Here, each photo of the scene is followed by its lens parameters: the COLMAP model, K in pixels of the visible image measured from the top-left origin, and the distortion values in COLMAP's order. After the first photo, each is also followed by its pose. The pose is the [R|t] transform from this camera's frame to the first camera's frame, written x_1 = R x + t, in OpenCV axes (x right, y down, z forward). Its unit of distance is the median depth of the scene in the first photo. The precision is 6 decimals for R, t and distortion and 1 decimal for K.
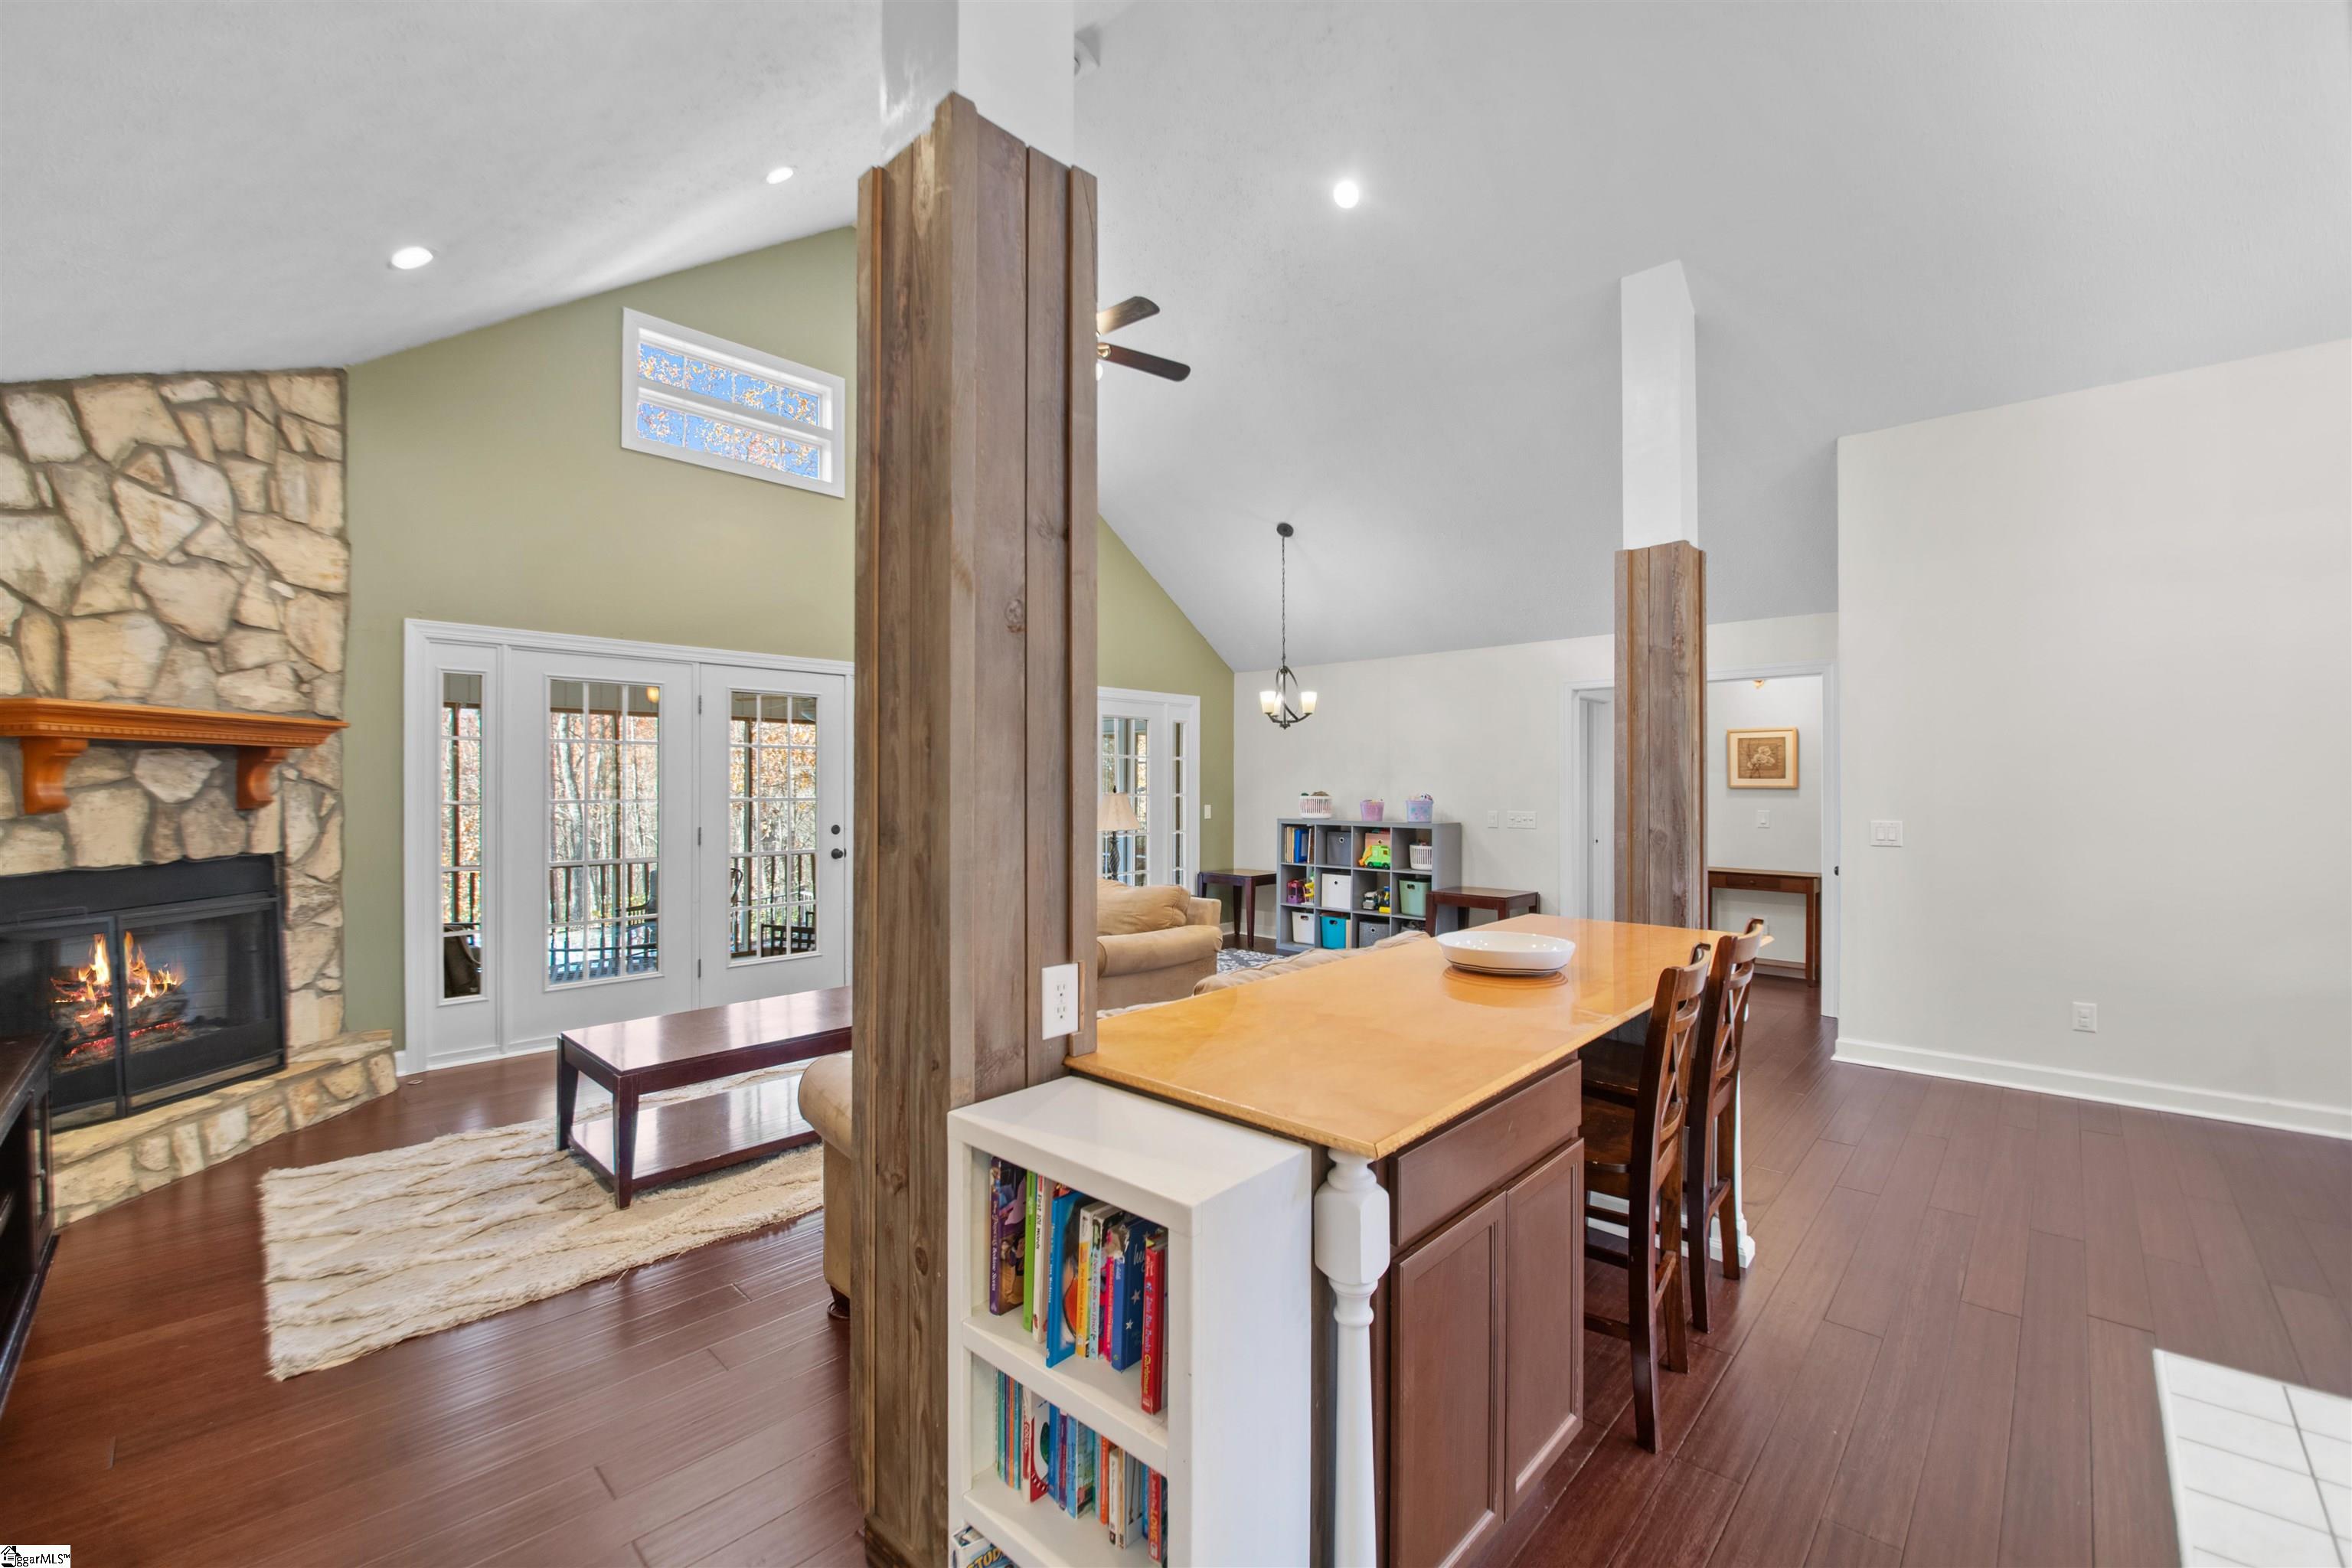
lens RADIAL K [[977.3, 0, 1141.8], [0, 977.3, 780.3], [0, 0, 1]] dist [-0.000861, -0.007633]
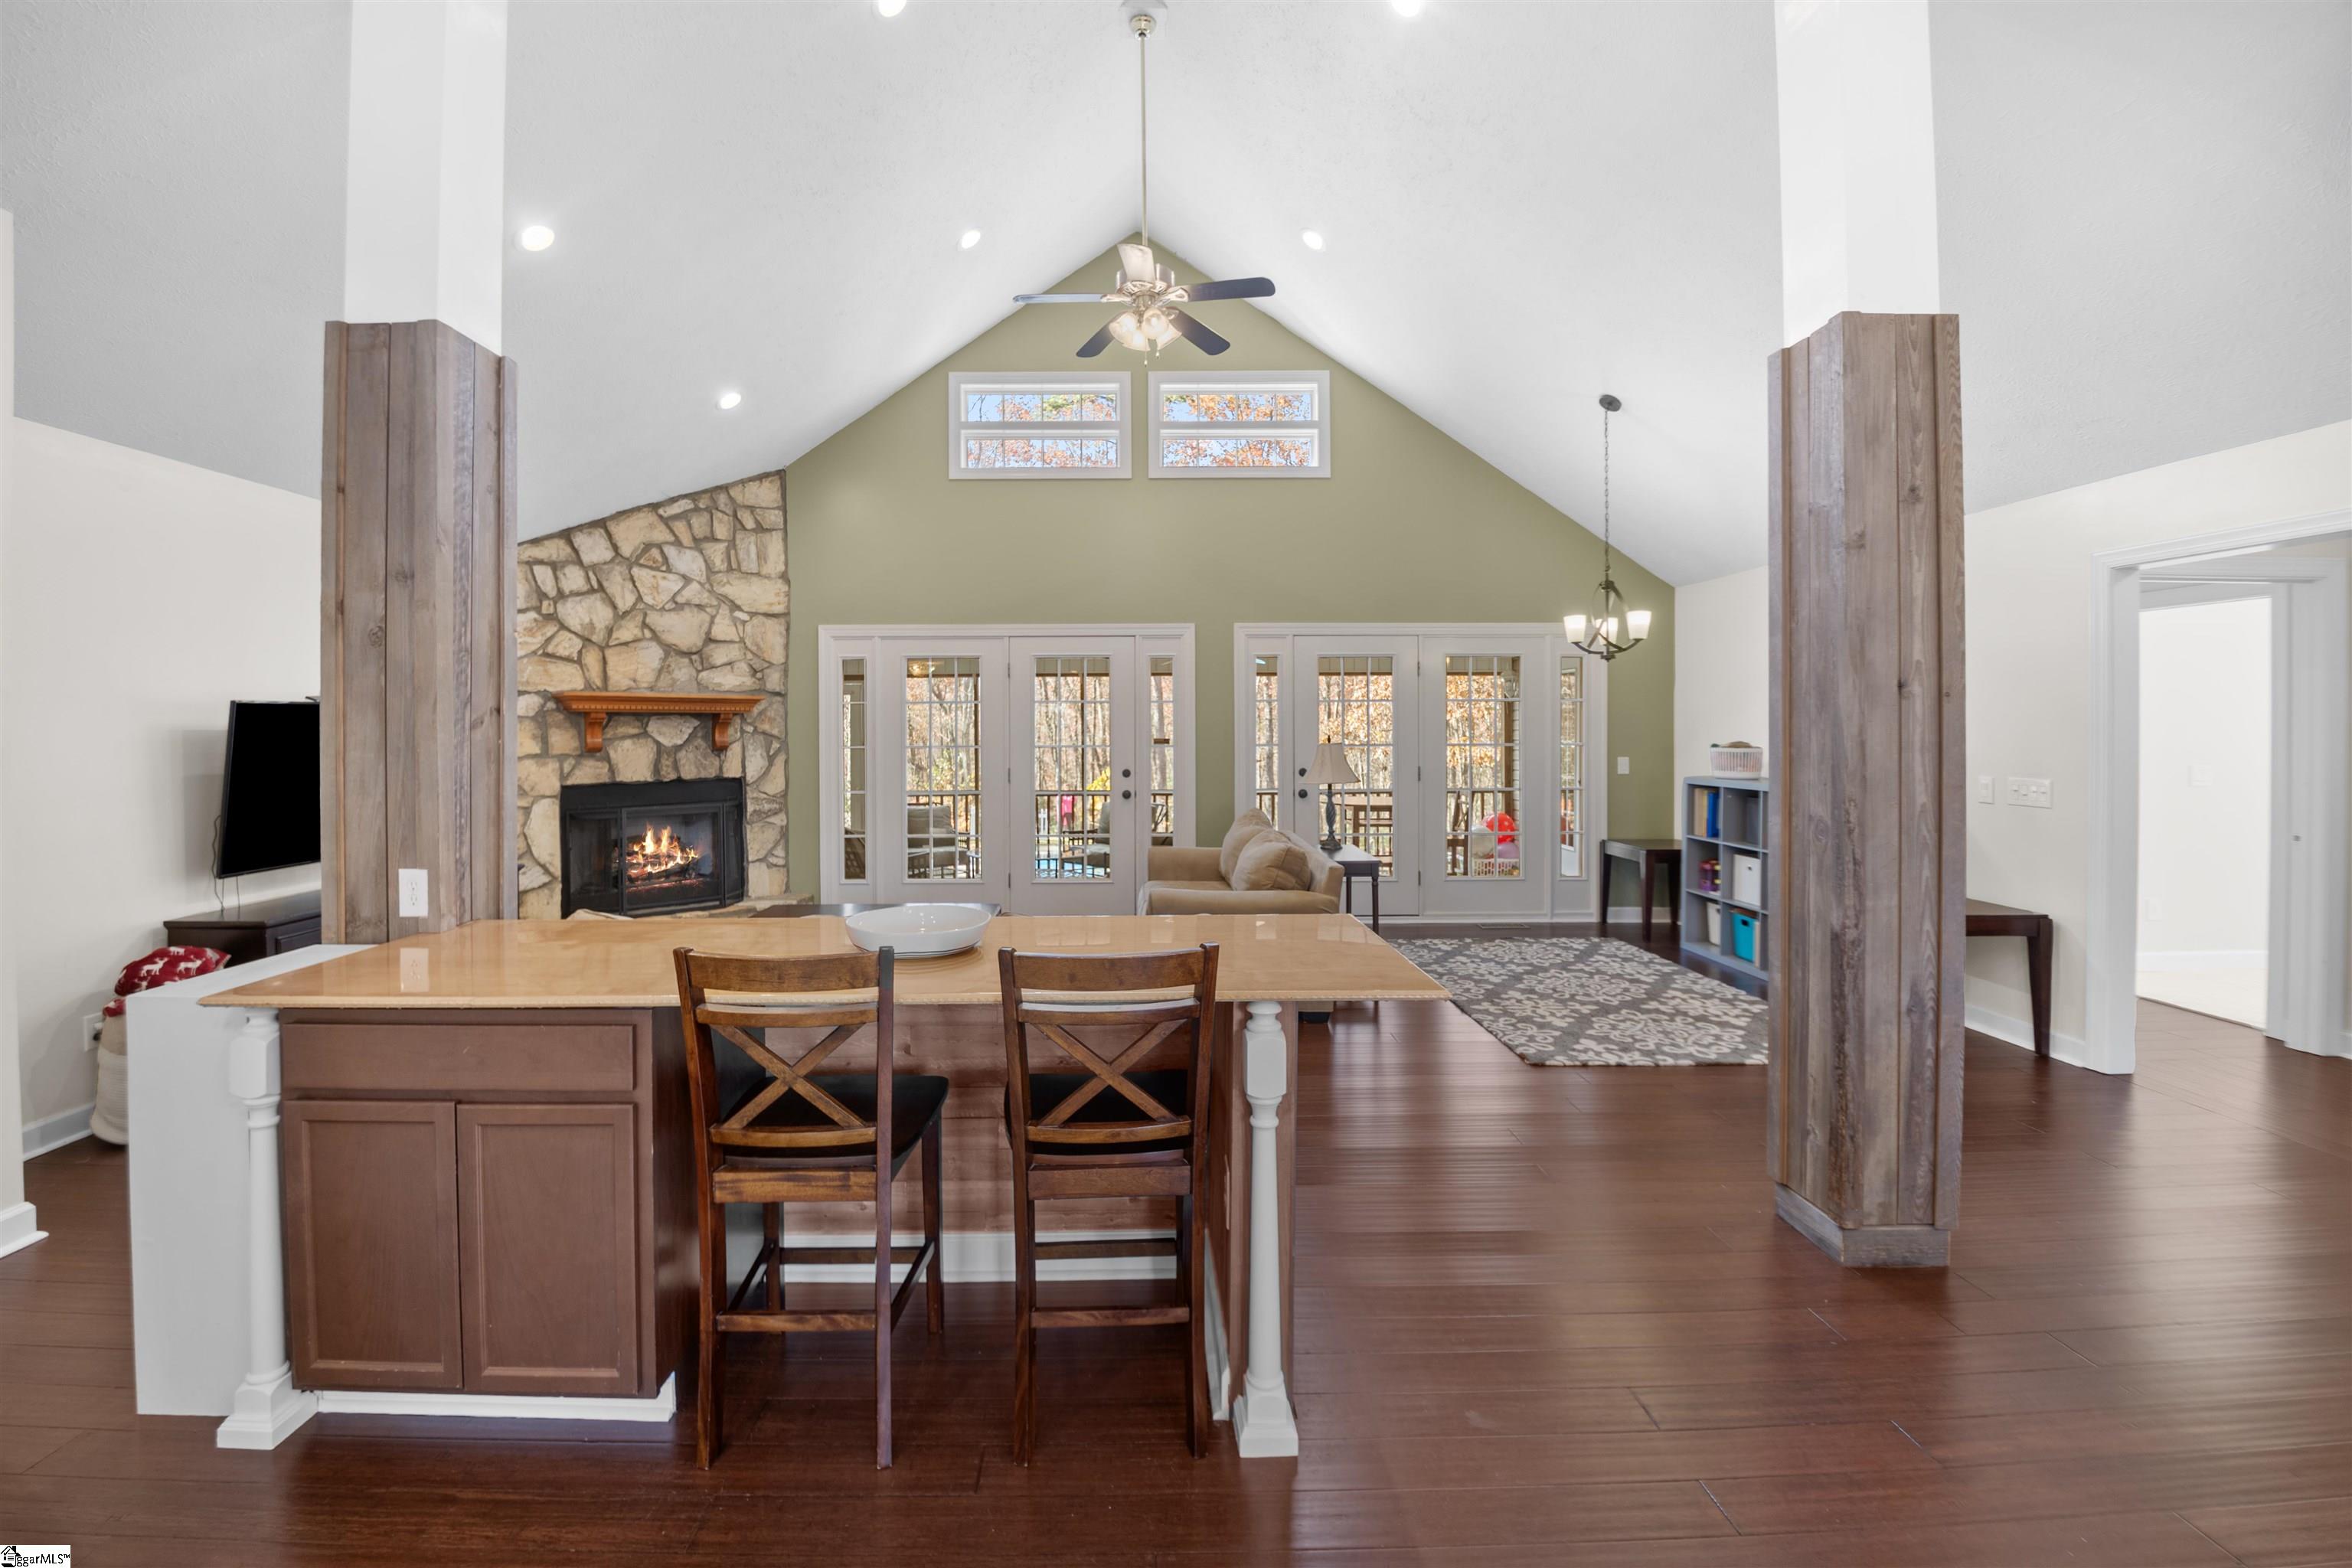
lens RADIAL K [[941.1, 0, 1129.4], [0, 941.1, 738.3], [0, 0, 1]] dist [0.001584, -0.017509]
pose [[0.702443, 0.005173, -0.711721, 0.716835], [0.006871, 0.999878, 0.014048, -0.008854], [0.711706, -0.014758, 0.702322, 0.358042]]
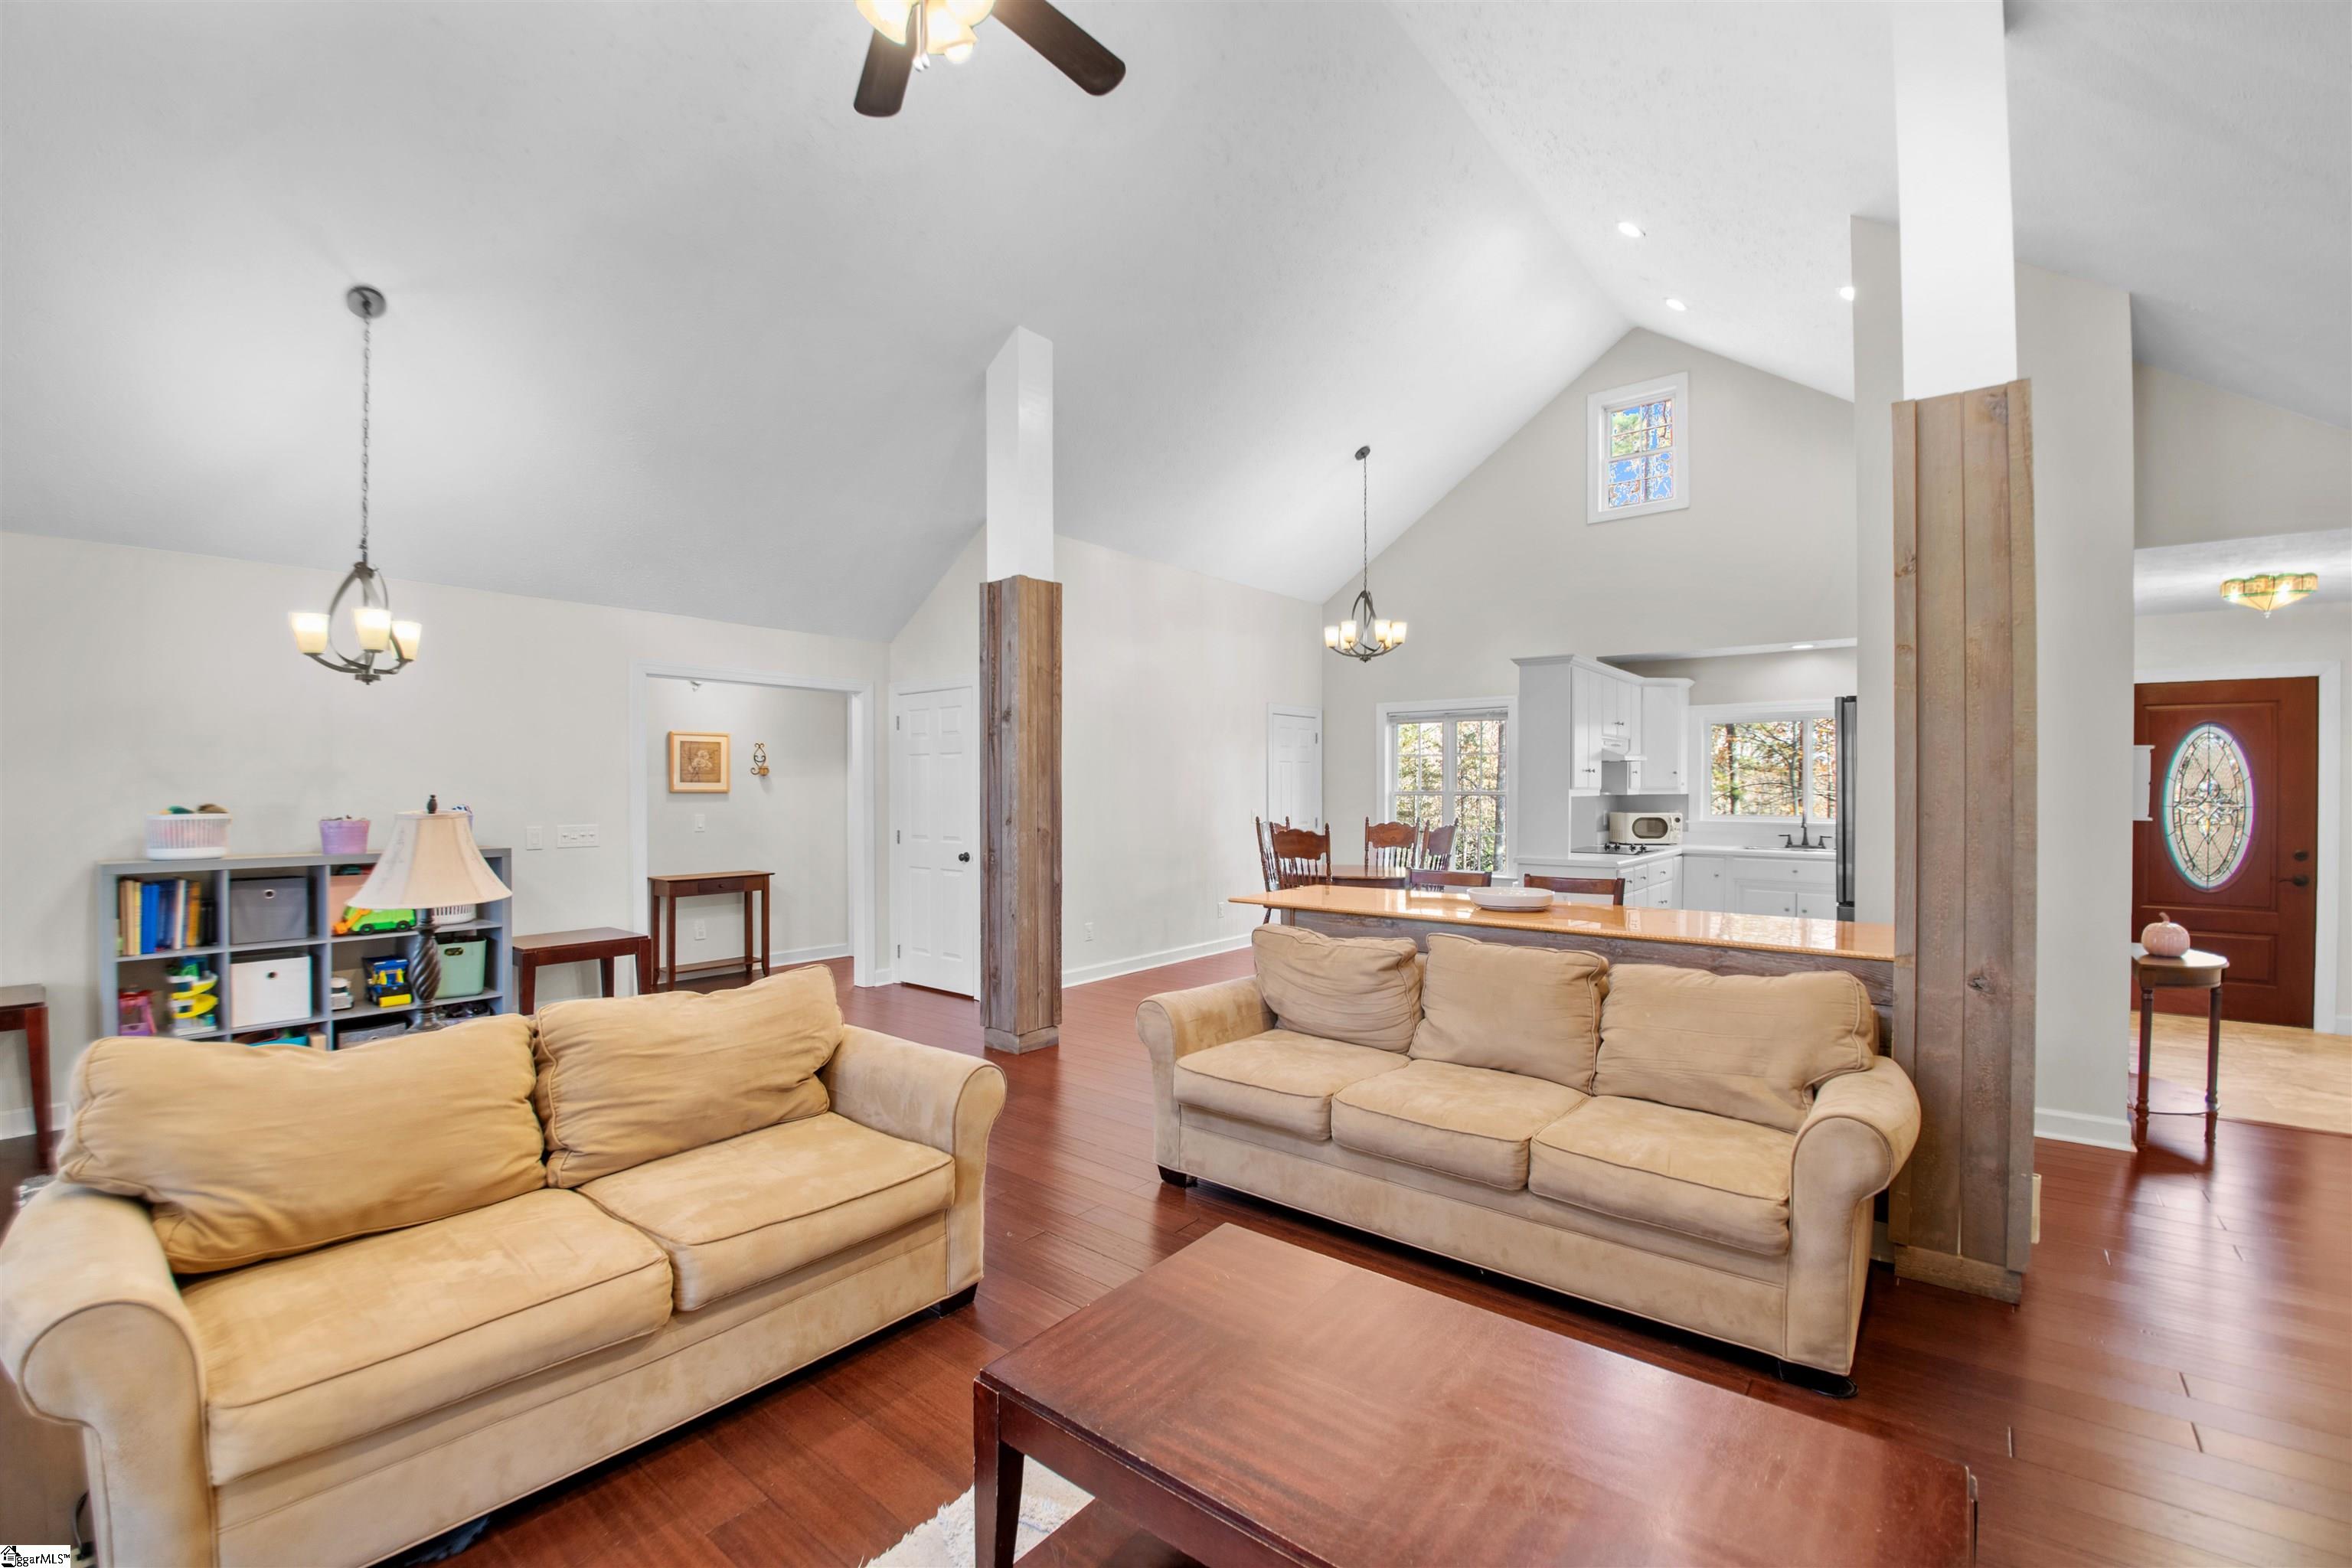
lens RADIAL K [[985.3, 0, 1149.6], [0, 985.3, 784.9], [0, 0, 1]] dist [0.000140, -0.009644]
pose [[-0.080829, 0.000056, 0.996728, -0.721787], [-0.004530, 0.999990, -0.000424, -0.001894], [-0.996718, -0.004550, -0.080828, 1.093811]]
